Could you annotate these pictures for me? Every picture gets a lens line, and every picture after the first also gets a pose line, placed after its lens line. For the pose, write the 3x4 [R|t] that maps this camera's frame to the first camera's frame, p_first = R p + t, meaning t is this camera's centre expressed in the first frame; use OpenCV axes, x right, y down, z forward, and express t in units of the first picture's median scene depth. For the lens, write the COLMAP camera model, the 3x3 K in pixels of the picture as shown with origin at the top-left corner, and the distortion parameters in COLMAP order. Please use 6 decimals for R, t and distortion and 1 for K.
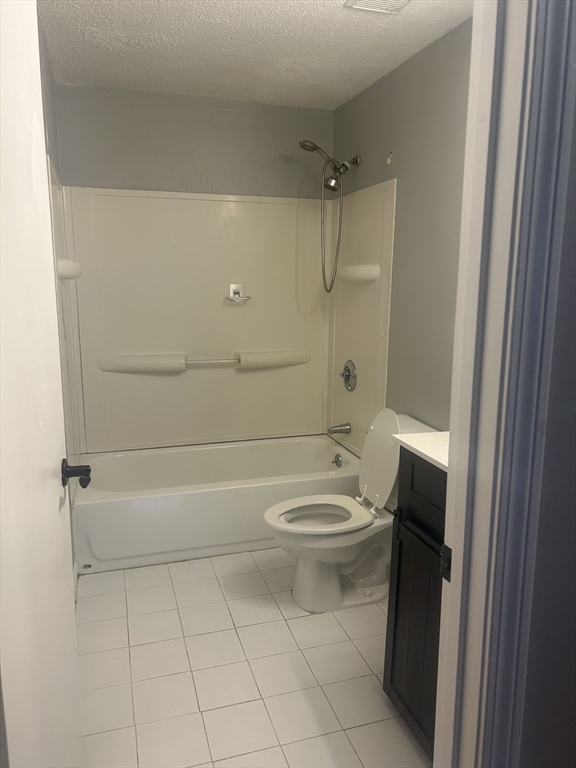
lens RADIAL K [[569.4, 0, 288.0], [0, 569.4, 384.0], [0, 0, 1]] dist [0.071763, -0.101524]
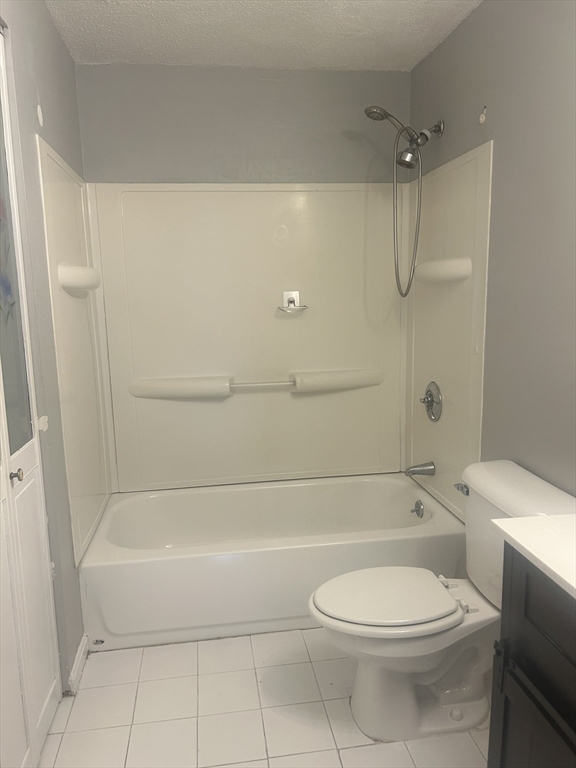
lens RADIAL K [[569.4, 0, 288.0], [0, 569.4, 384.0], [0, 0, 1]] dist [0.071763, -0.101524]
pose [[0.987441, -0.005452, -0.157892, 0.037547], [0.002114, 0.999771, -0.021301, -0.024058], [0.157972, 0.020699, 0.987227, 0.200013]]
